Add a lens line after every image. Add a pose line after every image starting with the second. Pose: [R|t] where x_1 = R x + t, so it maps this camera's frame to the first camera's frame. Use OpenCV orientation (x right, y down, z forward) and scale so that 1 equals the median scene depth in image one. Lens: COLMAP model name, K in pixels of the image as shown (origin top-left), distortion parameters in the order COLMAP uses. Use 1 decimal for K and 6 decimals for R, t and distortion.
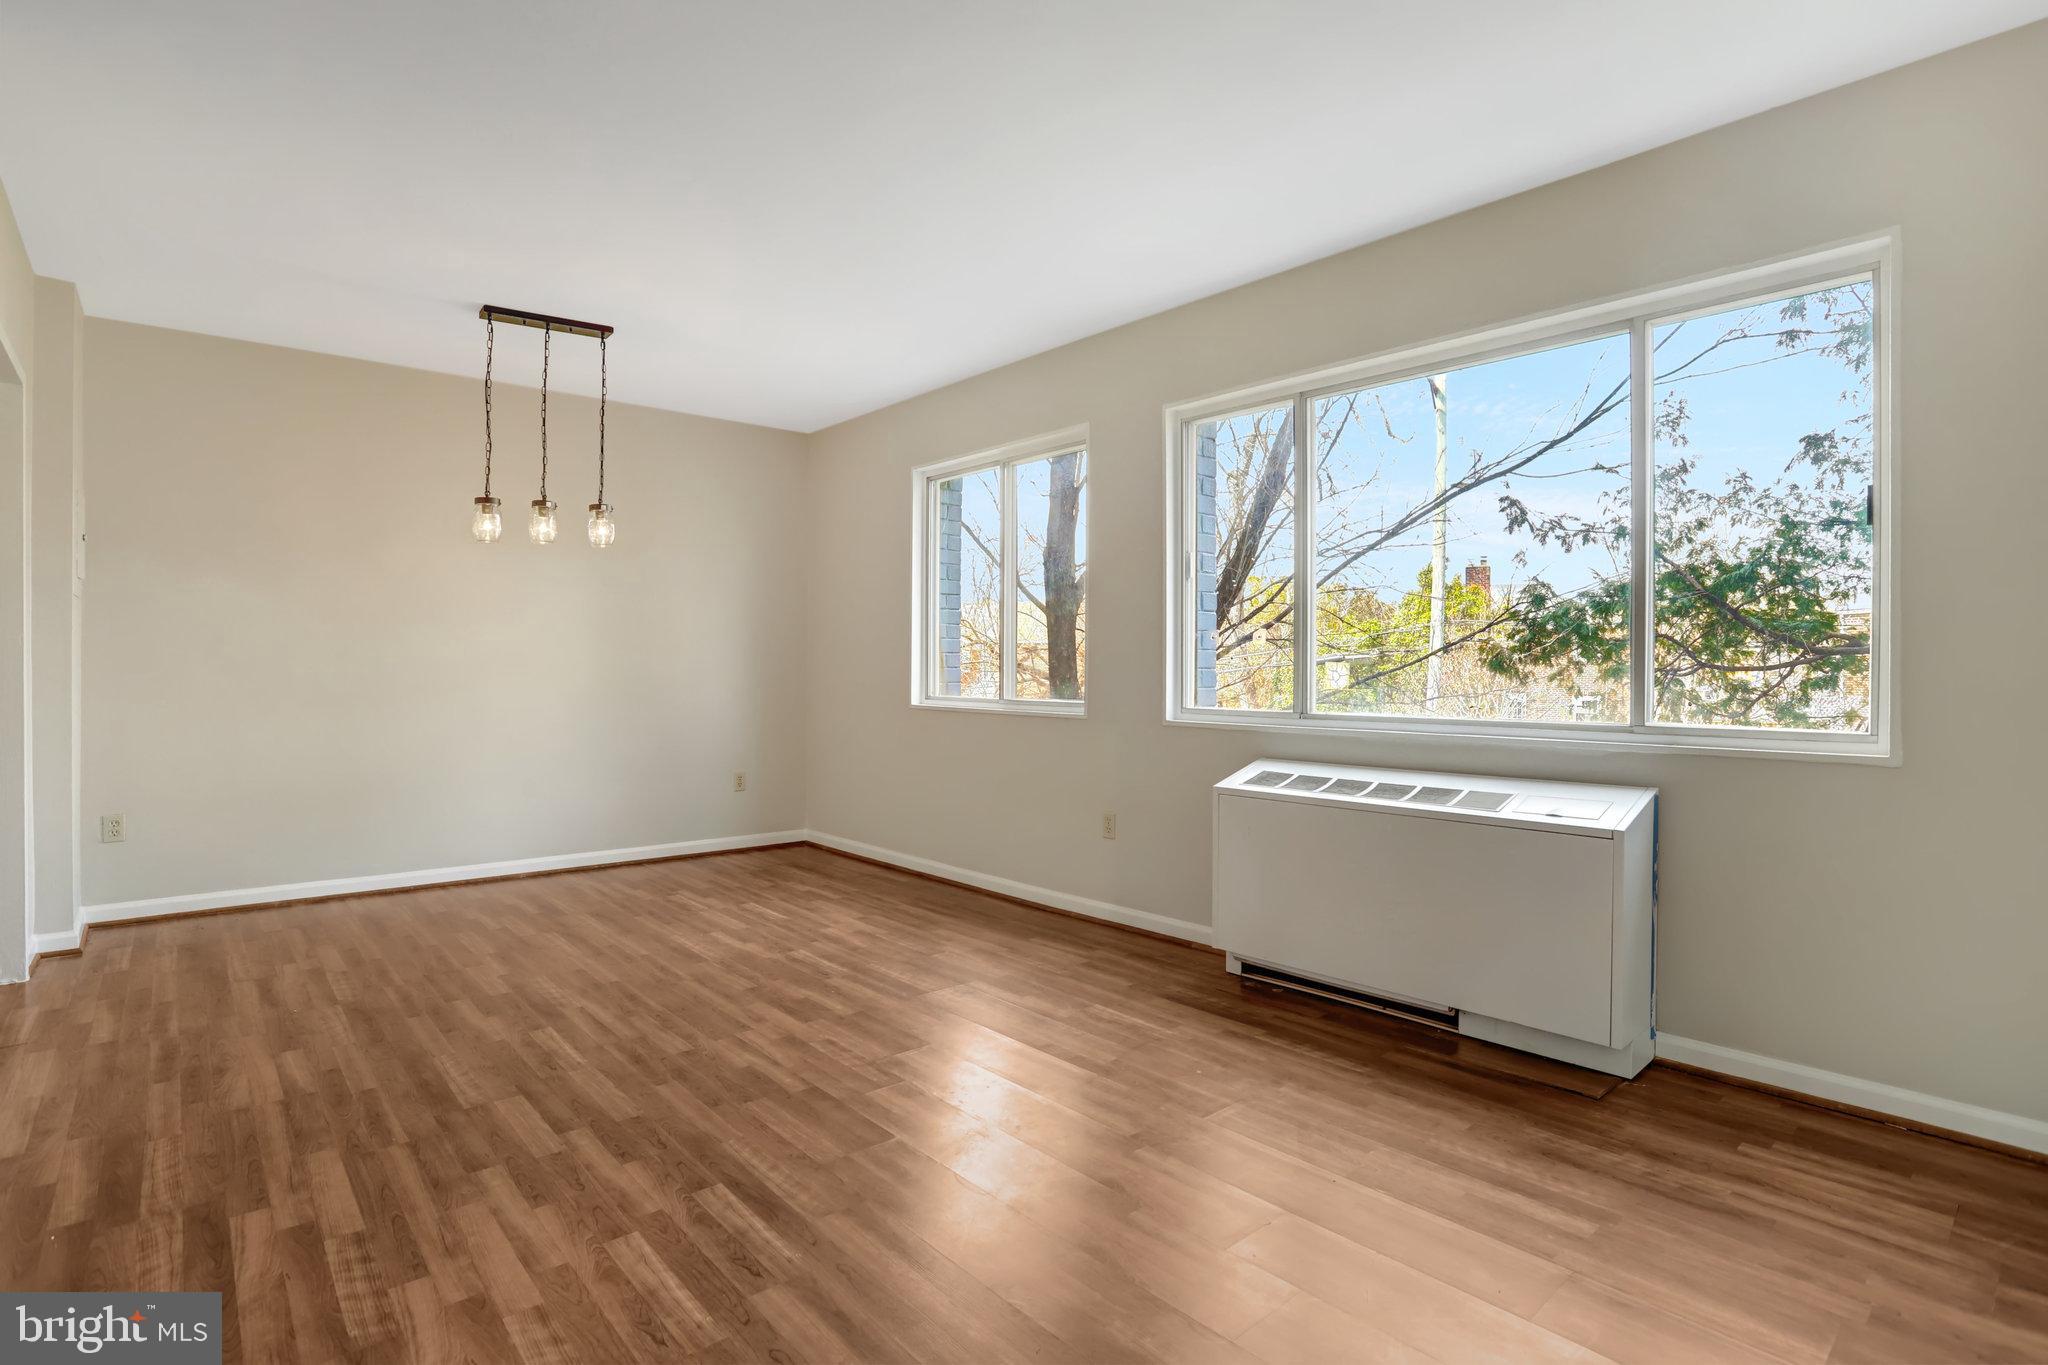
lens RADIAL K [[1004.3, 0, 1047.6], [0, 1004.3, 677.5], [0, 0, 1]] dist [-0.076492, 0.030672]
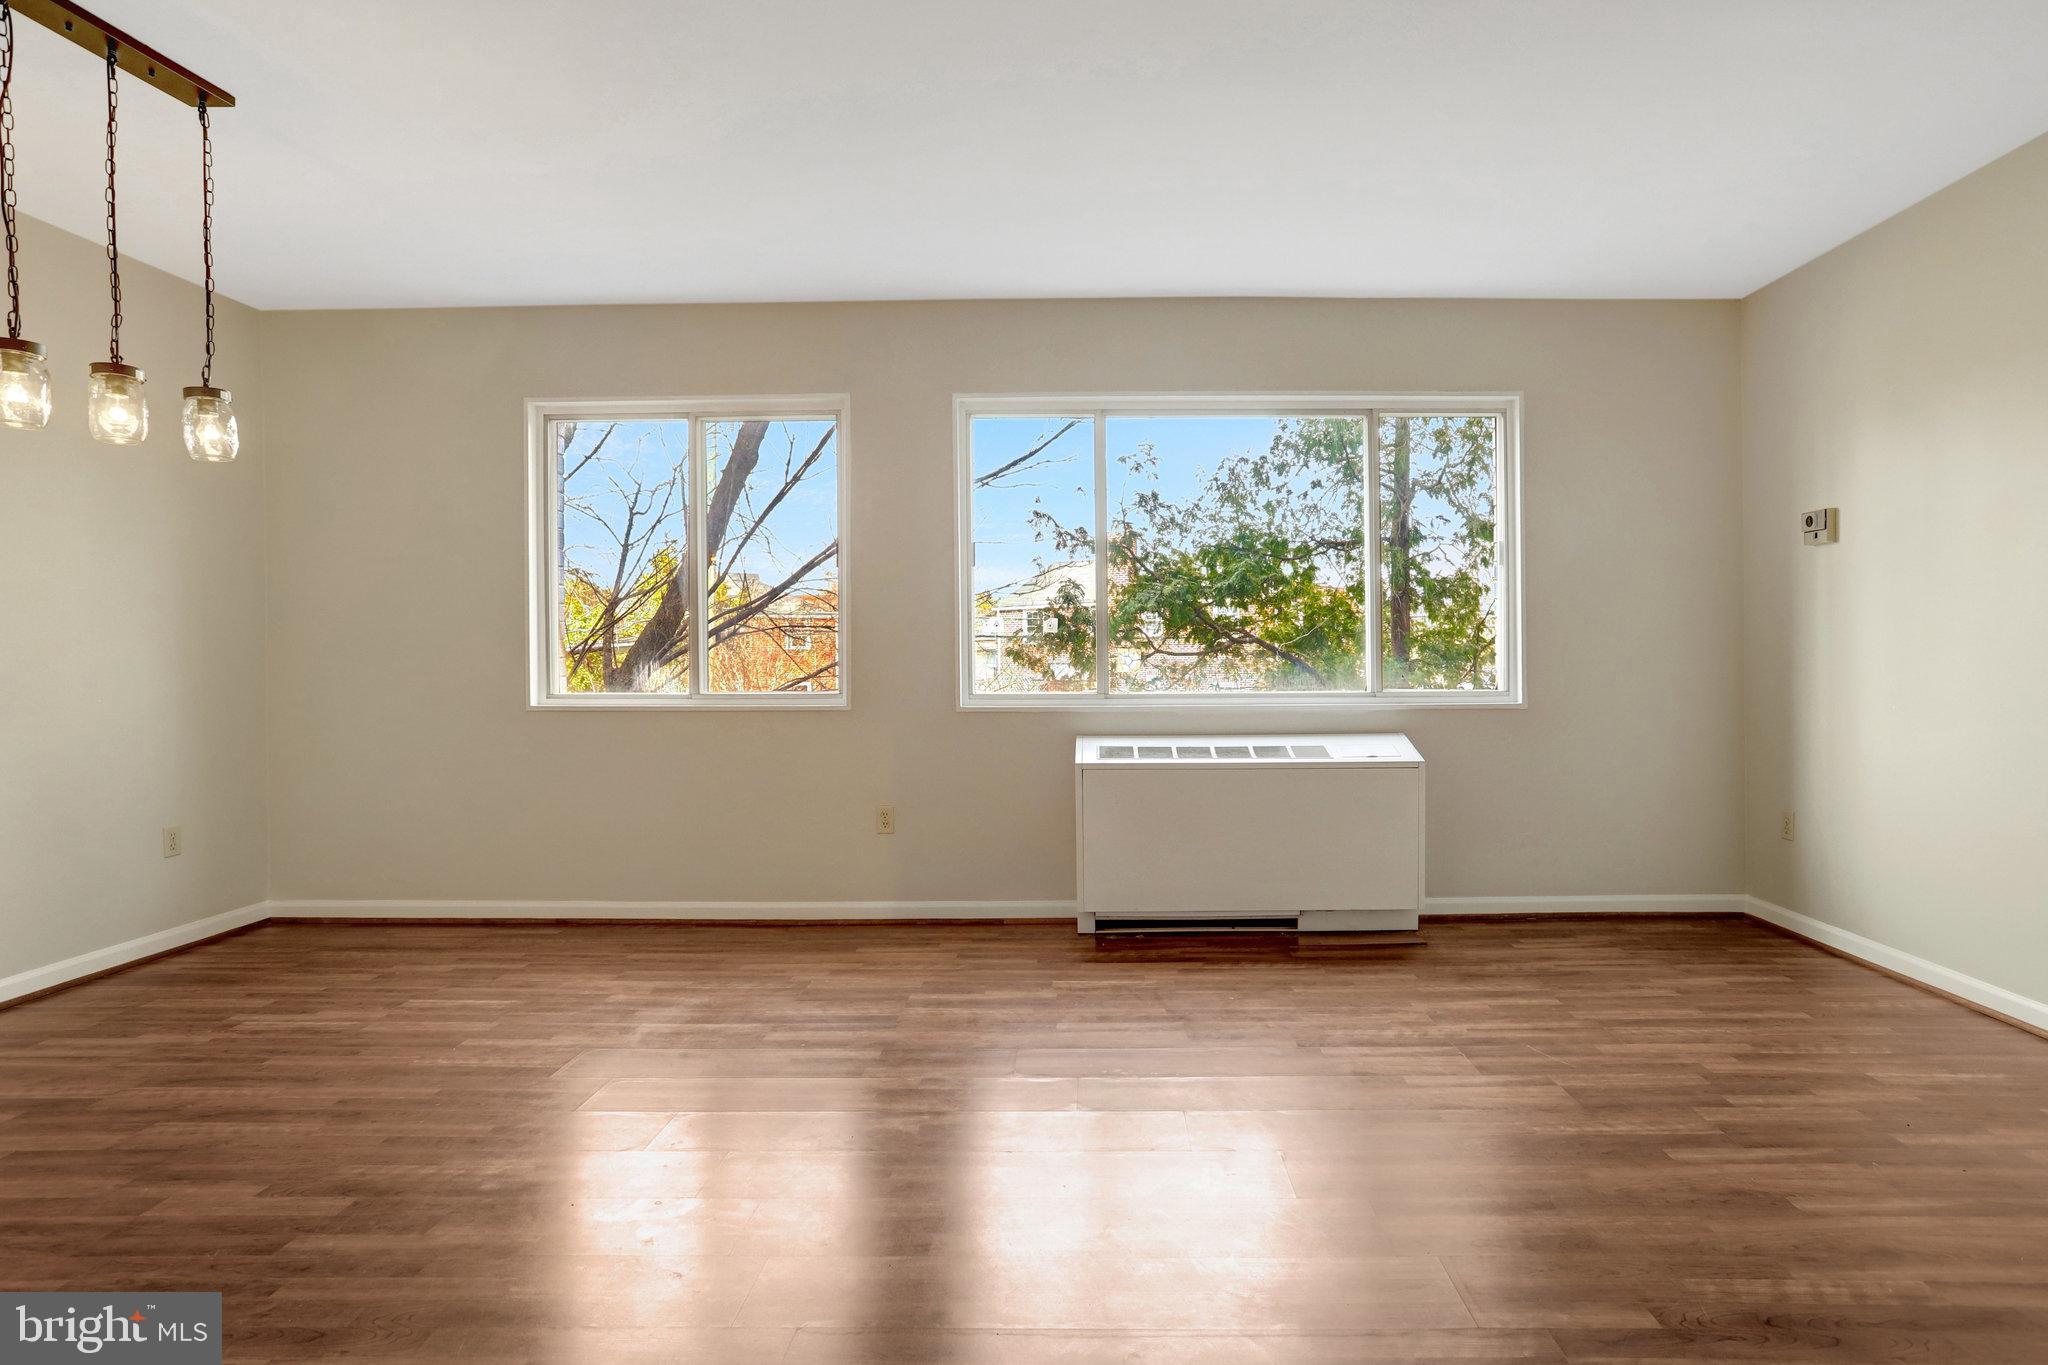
lens RADIAL K [[1039.7, 0, 1088.2], [0, 1039.7, 672.3], [0, 0, 1]] dist [-0.045283, 0.025366]
pose [[0.675641, -0.018549, 0.736998, -0.697061], [0.015365, 0.999821, 0.011078, -0.002511], [-0.737071, 0.003839, 0.675805, 0.242020]]
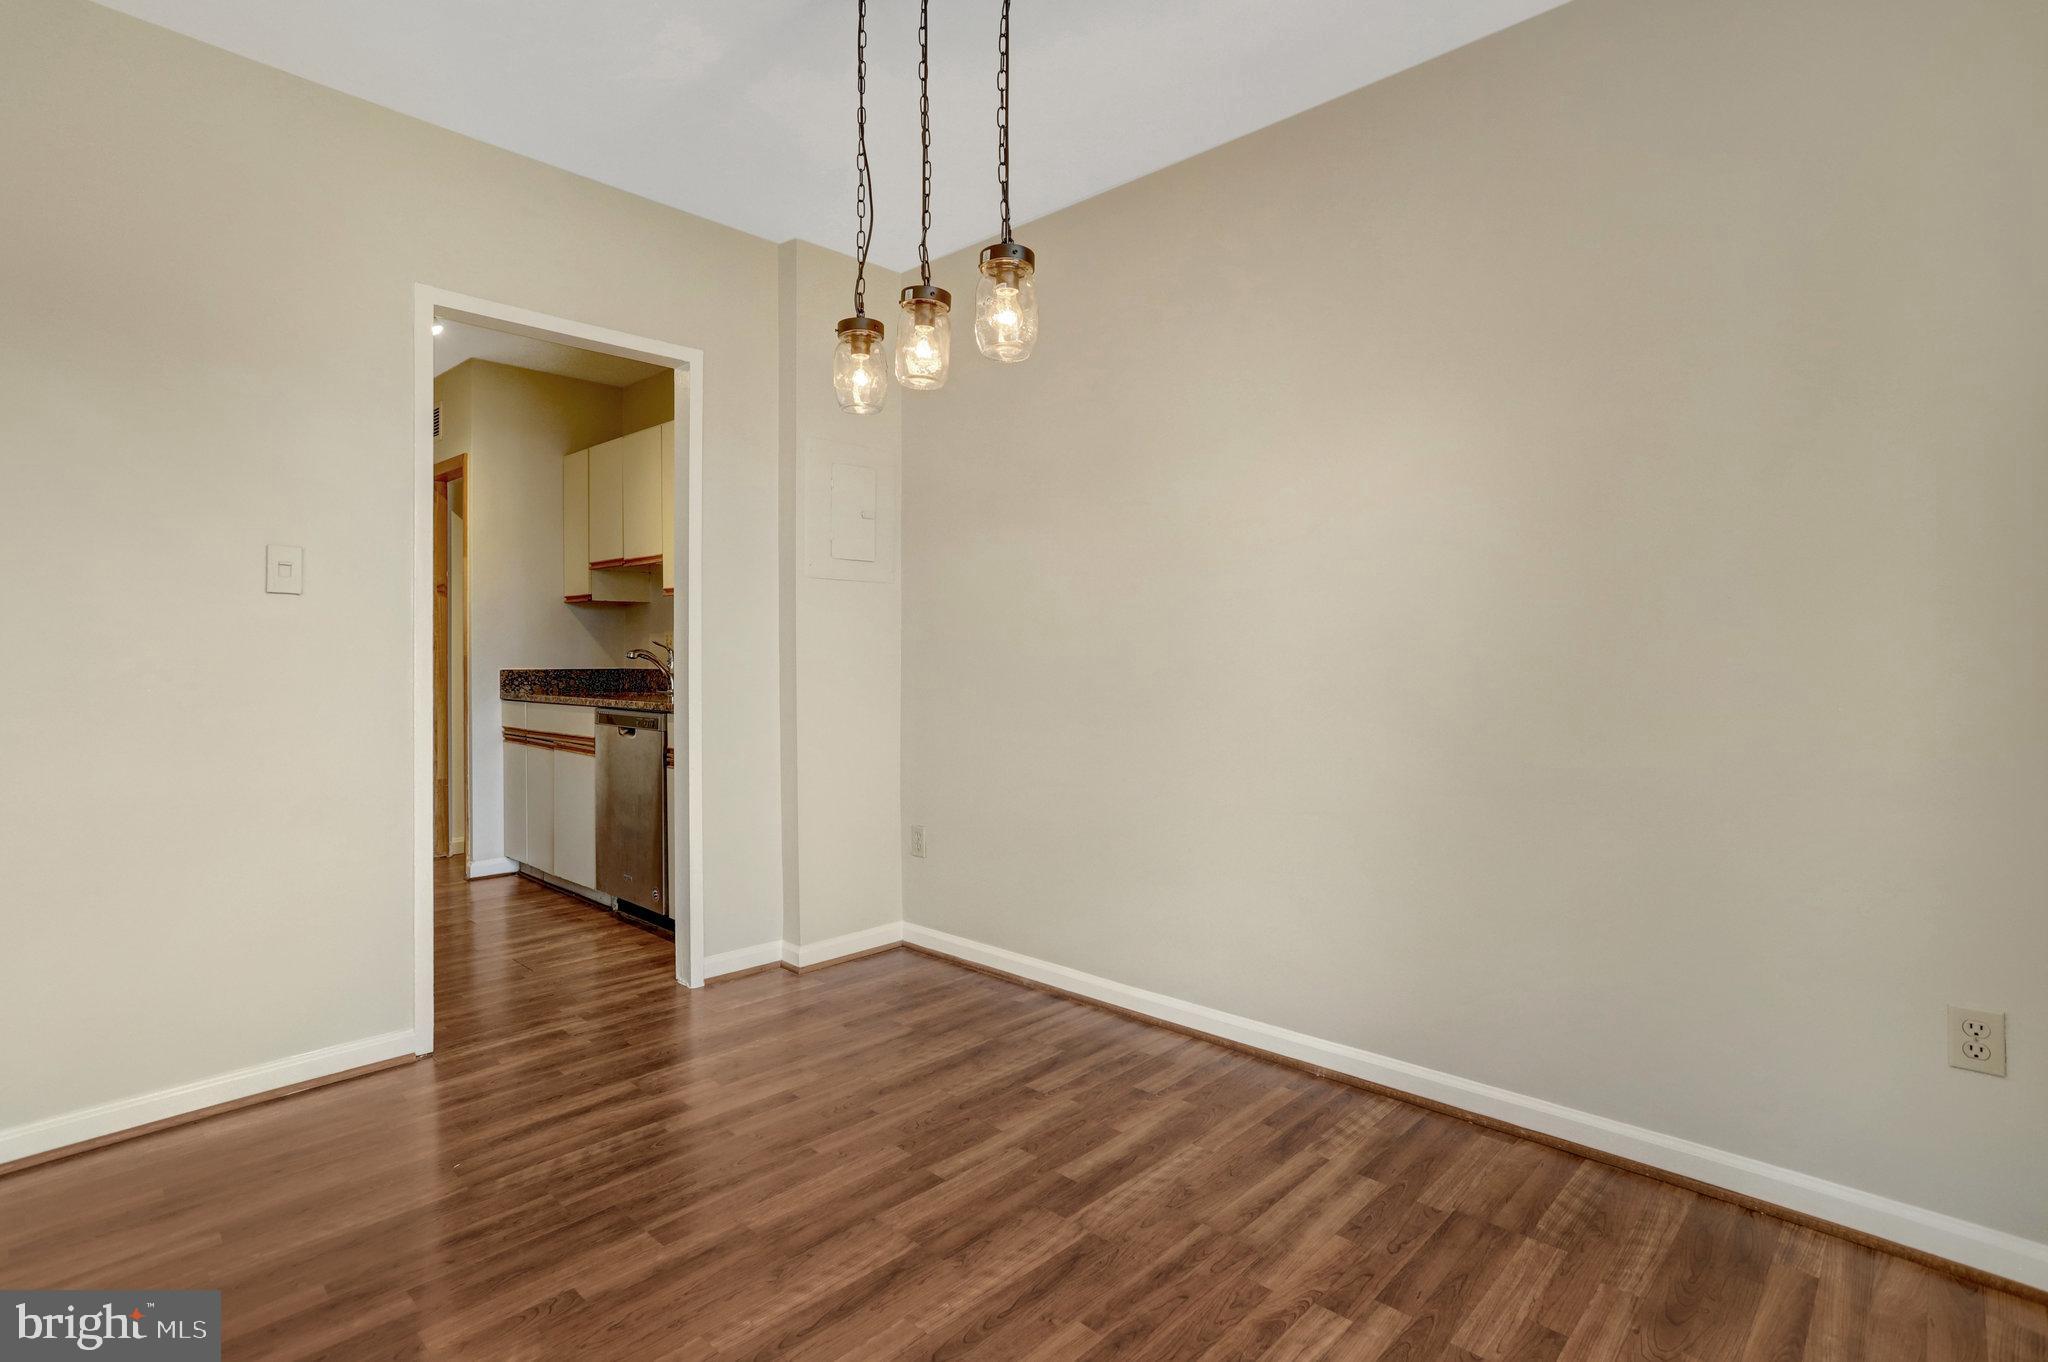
lens RADIAL K [[1011.6, 0, 1011.9], [0, 1011.6, 663.9], [0, 0, 1]] dist [-0.039466, 0.031343]
pose [[0.065215, 0.004705, -0.997860, -0.053348], [-0.009681, 0.999945, 0.004082, -0.011686], [0.997824, 0.009394, 0.065257, 1.236636]]
